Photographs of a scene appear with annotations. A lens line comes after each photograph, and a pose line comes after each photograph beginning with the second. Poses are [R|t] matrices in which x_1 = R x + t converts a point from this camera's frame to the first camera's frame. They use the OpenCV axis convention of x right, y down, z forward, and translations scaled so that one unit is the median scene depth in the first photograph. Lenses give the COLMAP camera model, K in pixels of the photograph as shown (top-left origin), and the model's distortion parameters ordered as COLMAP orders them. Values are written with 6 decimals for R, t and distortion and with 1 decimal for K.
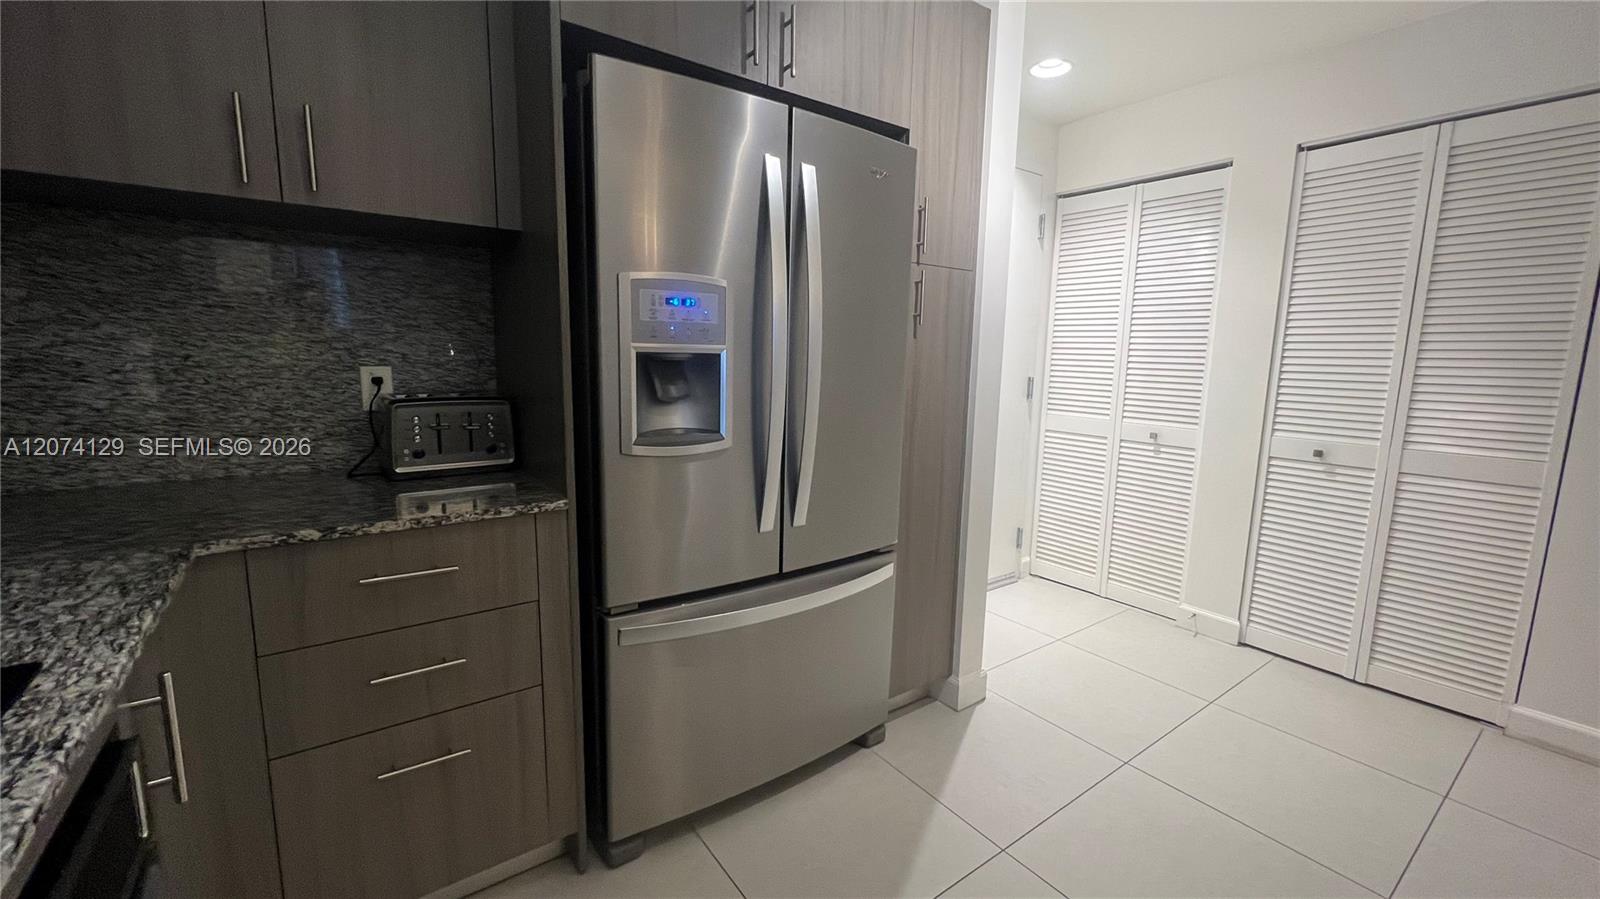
lens RADIAL K [[646.3, 0, 801.8], [0, 646.3, 446.8], [0, 0, 1]] dist [0.000264, 0.000391]
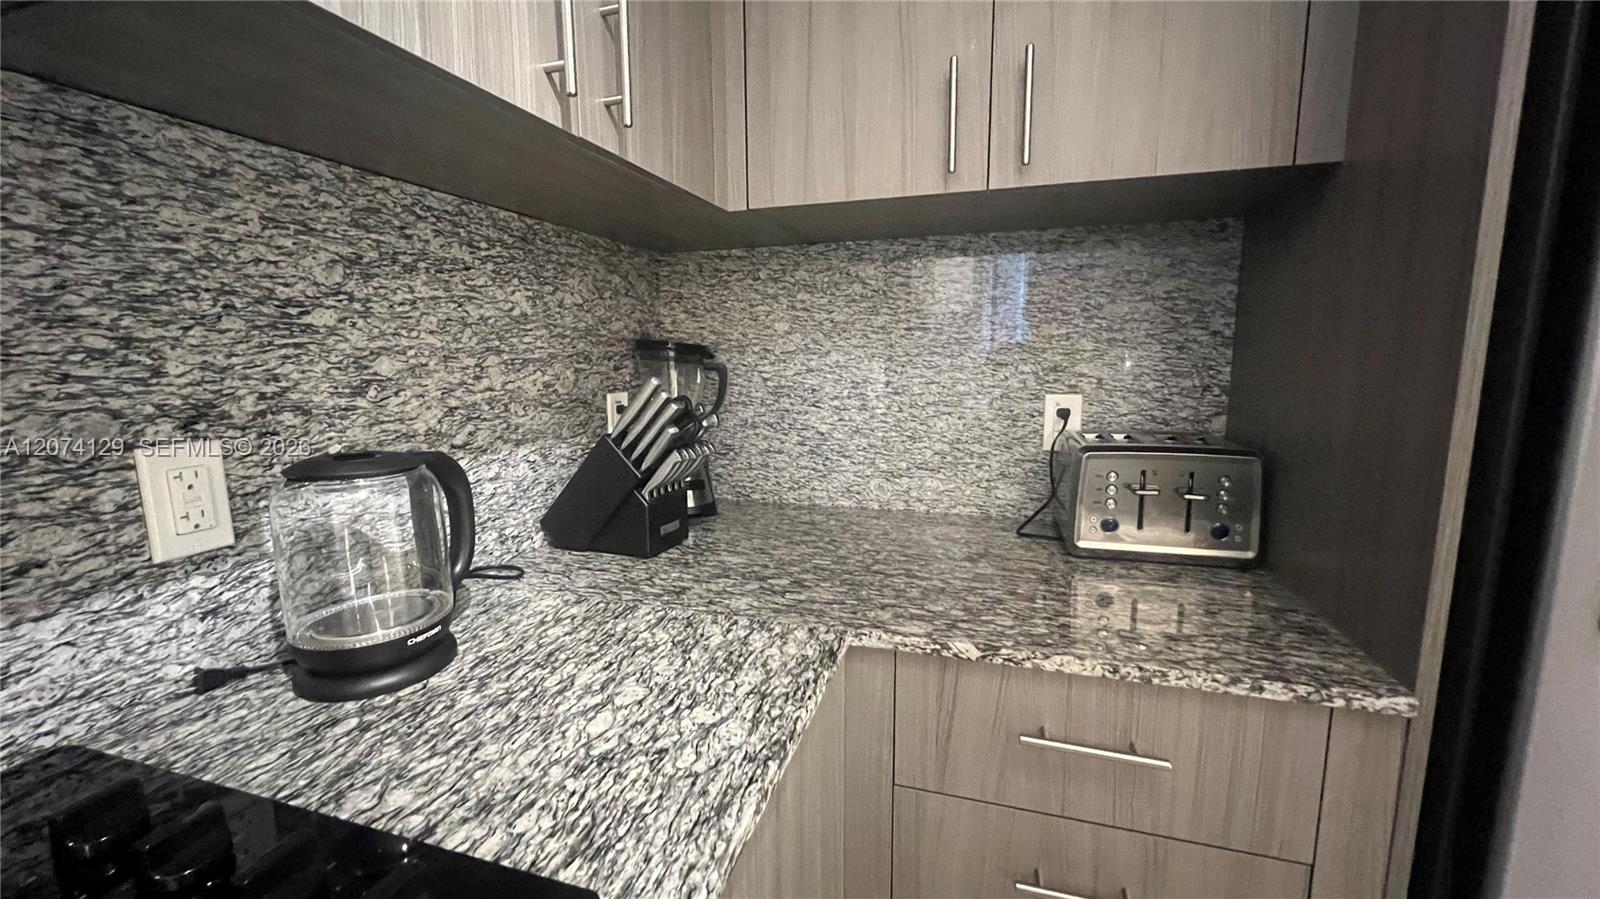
lens RADIAL K [[646.3, 0, 790.3], [0, 646.3, 448.6], [0, 0, 1]] dist [0.000264, 0.000391]
pose [[0.583675, 0.094788, -0.806436, -0.242475], [-0.098840, 0.994071, 0.045305, -0.069702], [0.805949, 0.053264, 0.589584, 0.310923]]
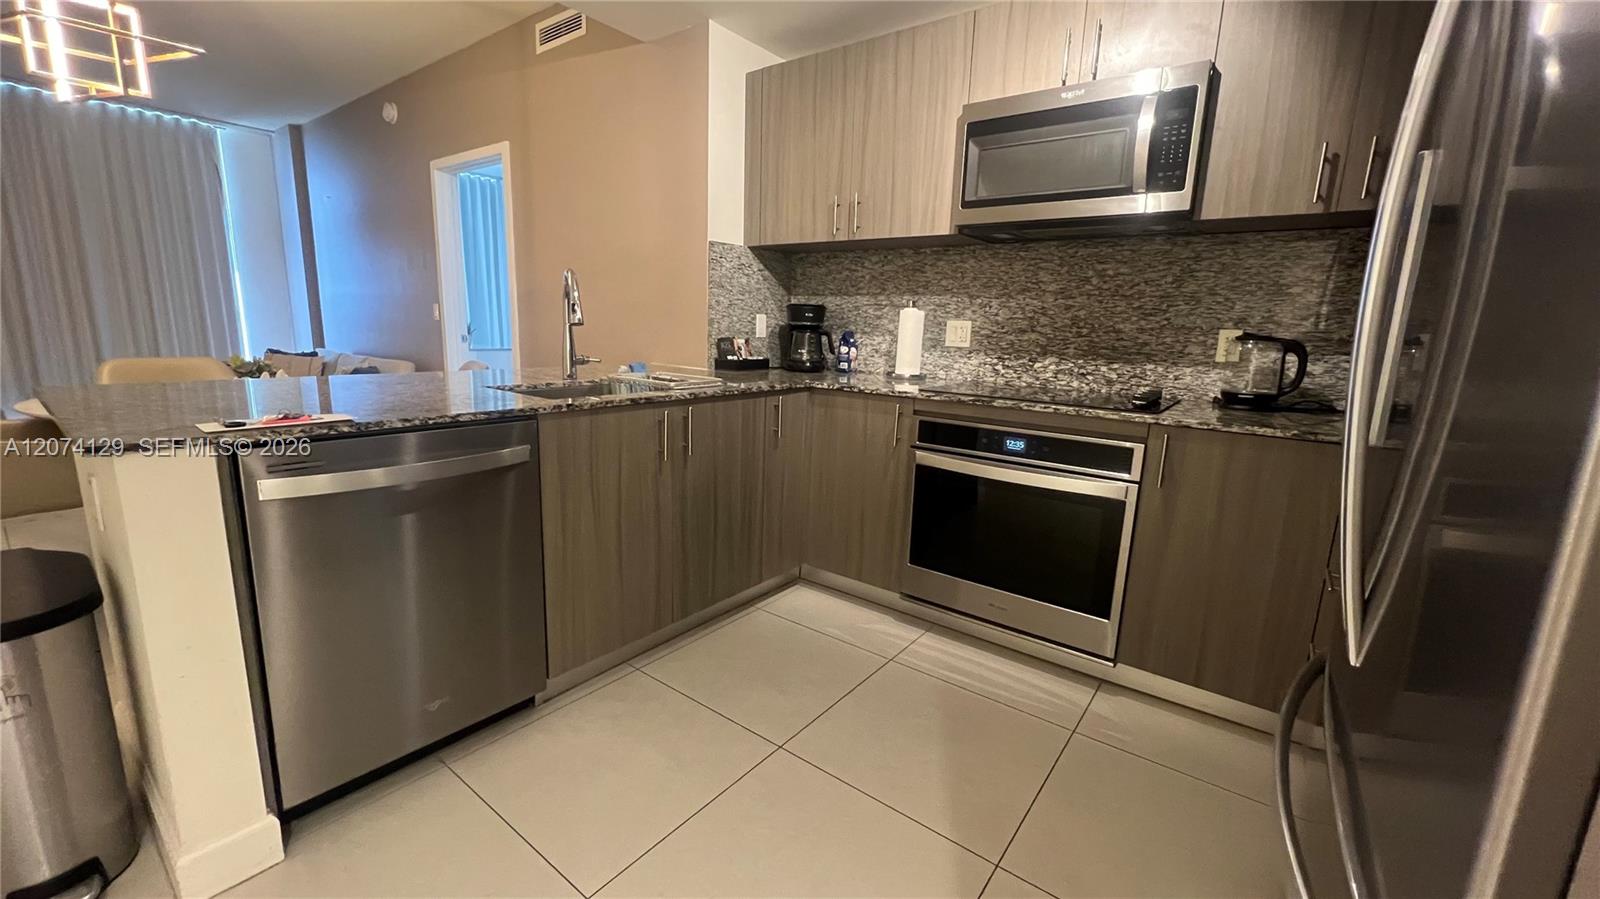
lens RADIAL K [[642.9, 0, 798.8], [0, 642.9, 446.9], [0, 0, 1]] dist [0.003412, 0.001005]
pose [[-0.960888, 0.005079, -0.276890, 0.559795], [-0.088317, 0.942007, 0.323765, -0.152015], [0.262477, 0.335556, -0.904714, 1.436057]]
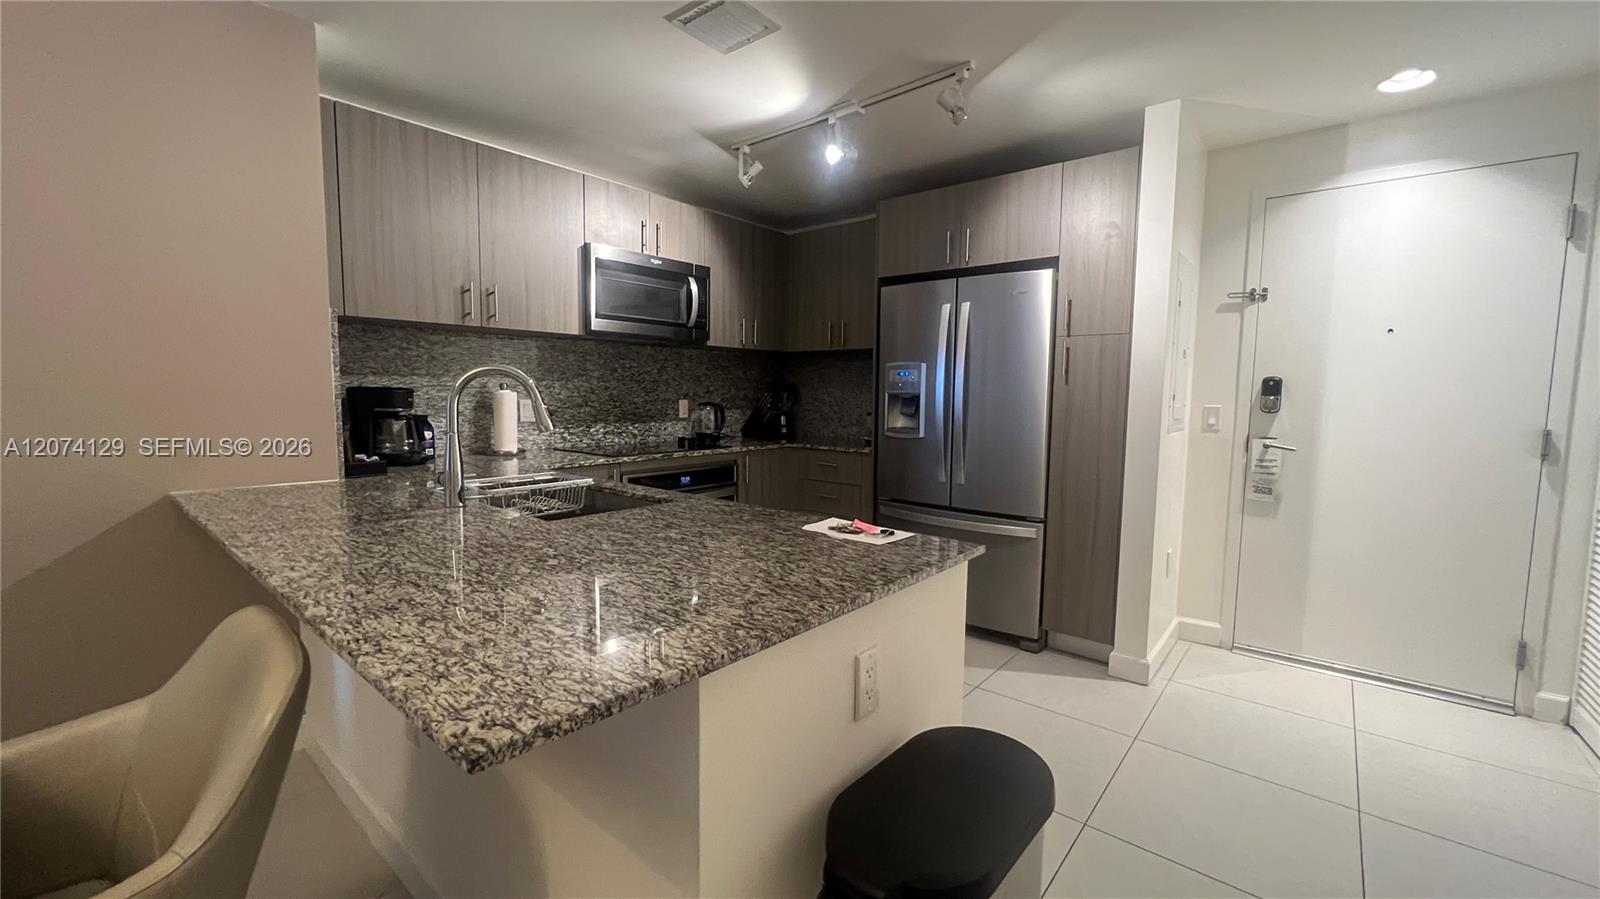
lens RADIAL K [[642.9, 0, 796.3], [0, 642.9, 445.8], [0, 0, 1]] dist [0.003412, 0.001005]
pose [[0.234462, 0.069416, -0.969644, 1.967930], [-0.150752, 0.987977, 0.034276, 0.016692], [0.960365, 0.138139, 0.242108, 0.056872]]
